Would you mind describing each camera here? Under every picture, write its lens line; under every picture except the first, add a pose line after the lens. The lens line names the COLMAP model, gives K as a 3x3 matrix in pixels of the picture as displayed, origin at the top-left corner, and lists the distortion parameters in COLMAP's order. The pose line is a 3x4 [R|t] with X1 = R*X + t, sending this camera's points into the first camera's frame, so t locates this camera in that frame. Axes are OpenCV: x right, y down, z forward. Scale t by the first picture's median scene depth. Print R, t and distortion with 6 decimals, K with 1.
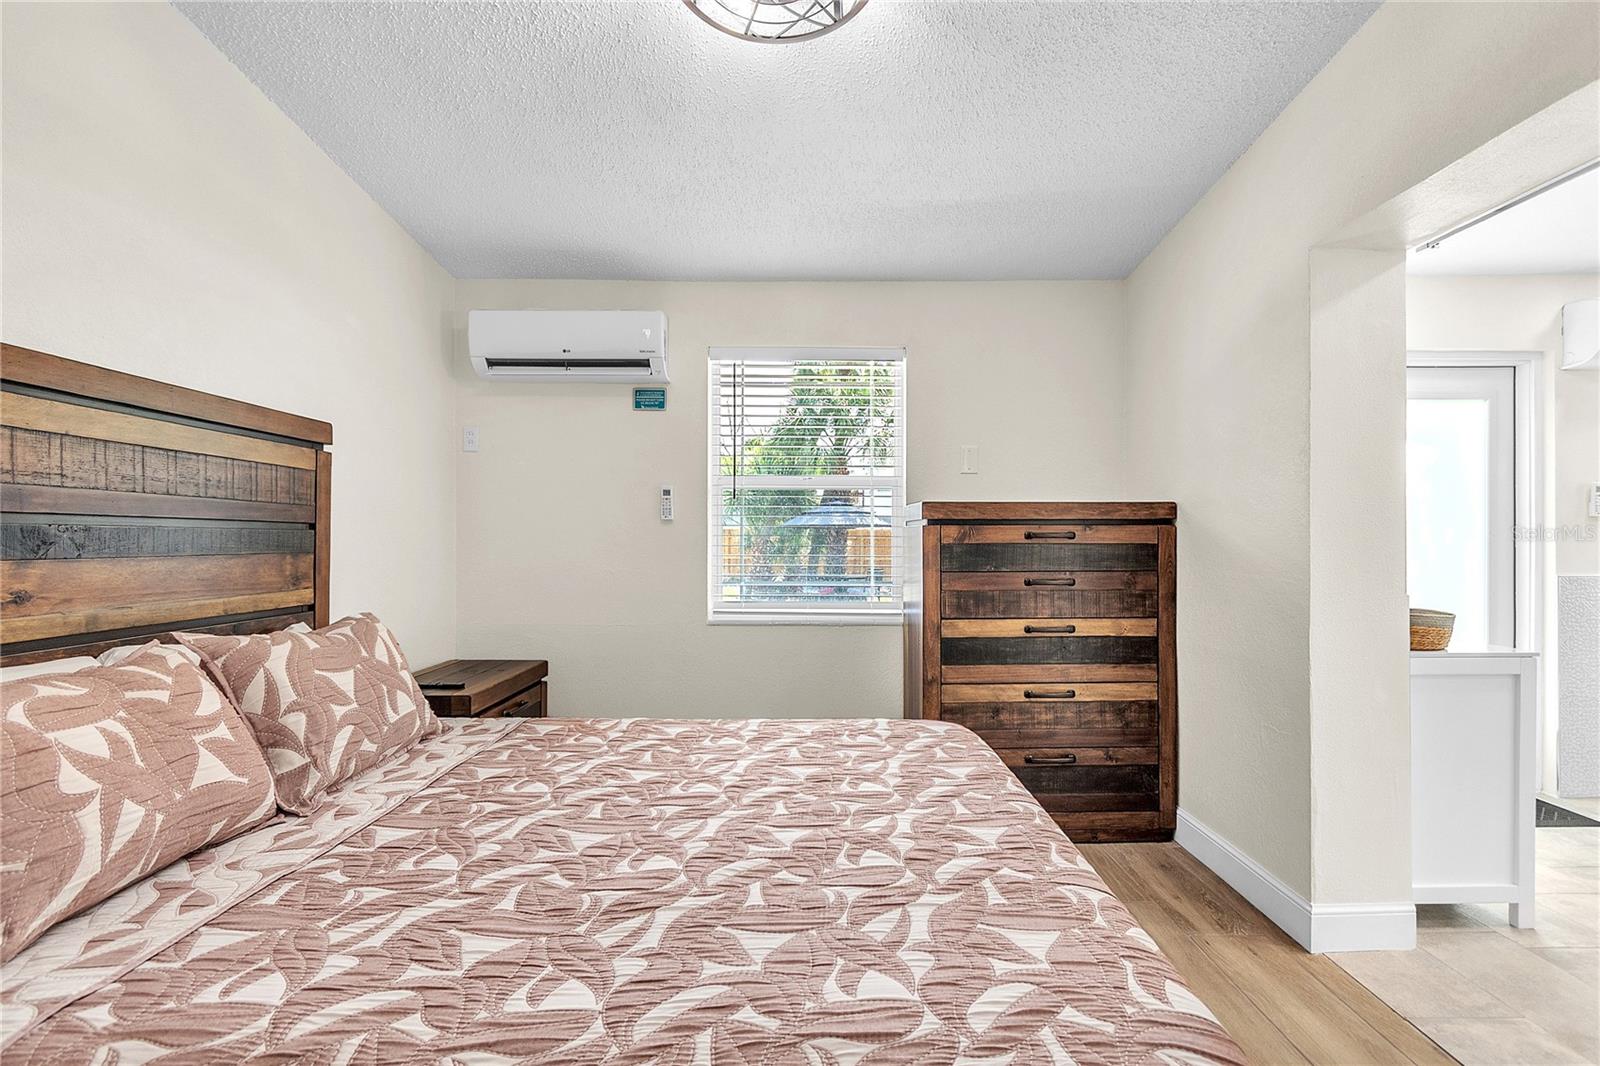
lens RADIAL K [[722.3, 0, 800.0], [0, 722.3, 533.0], [0, 0, 1]] dist [0.003481, -0.001167]
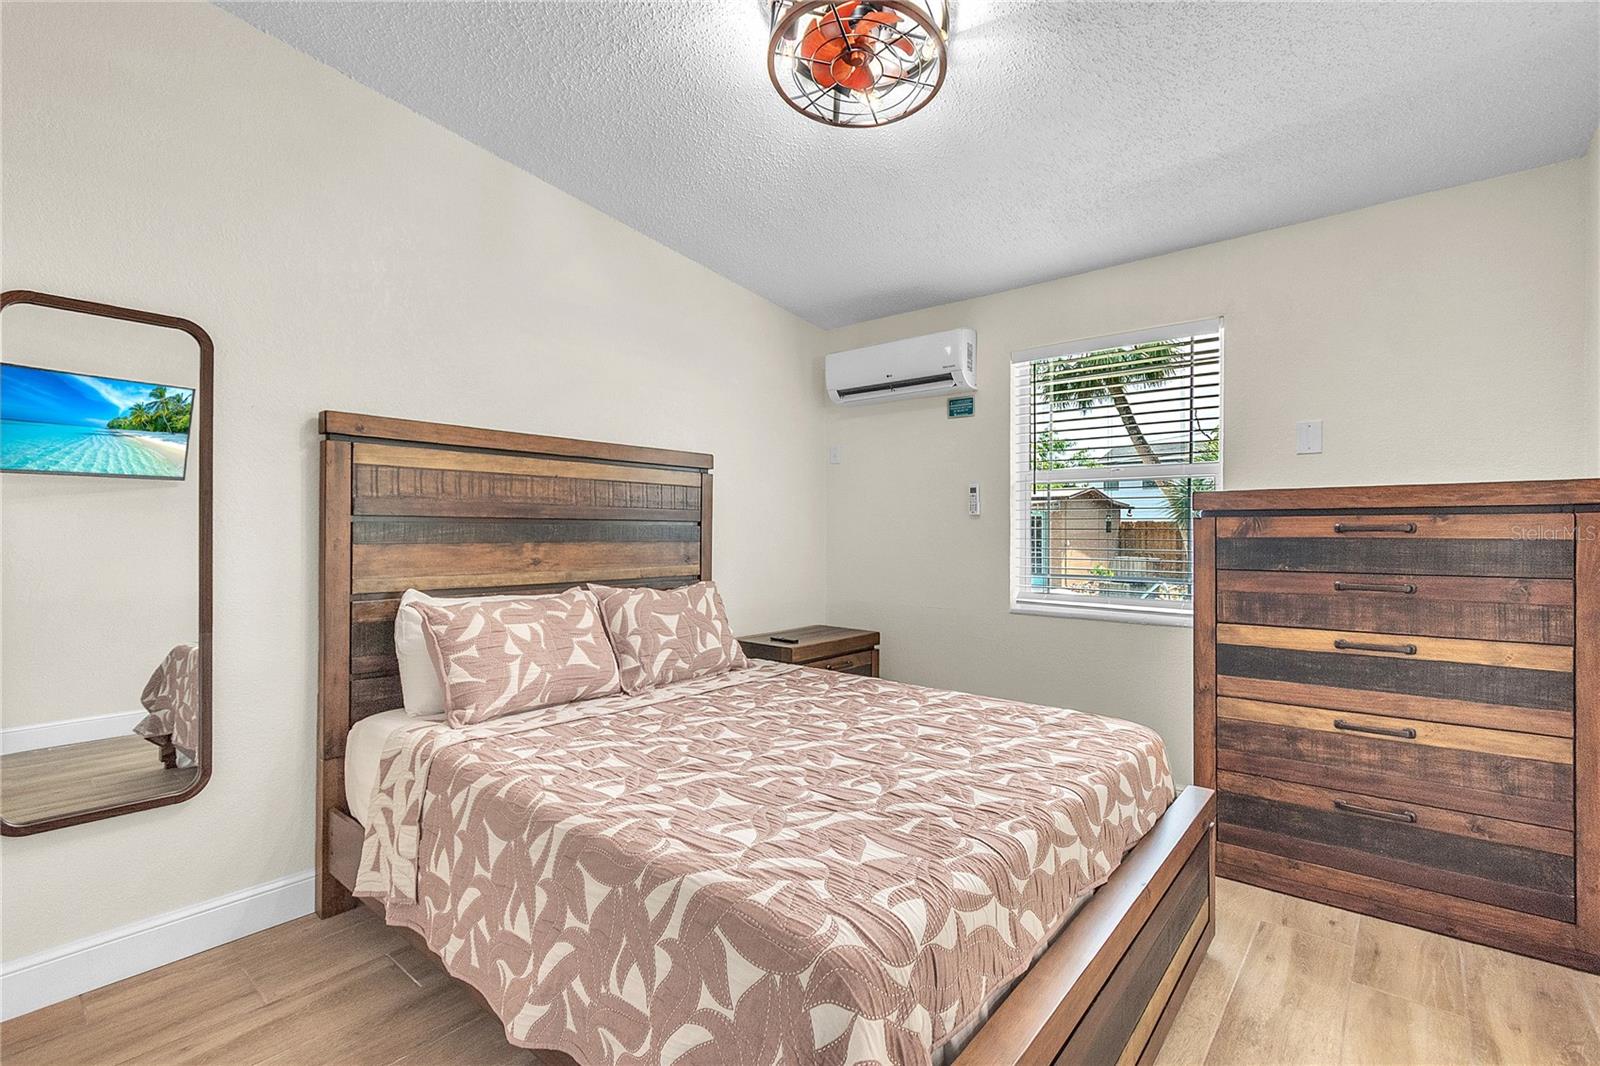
lens RADIAL K [[725.1, 0, 800.0], [0, 725.1, 533.0], [0, 0, 1]] dist [0.008602, -0.000717]
pose [[0.758080, 0.001359, -0.652160, 0.632600], [0.004262, 0.999966, 0.007038, 0.000276], [0.652147, -0.008115, 0.758049, -0.023225]]
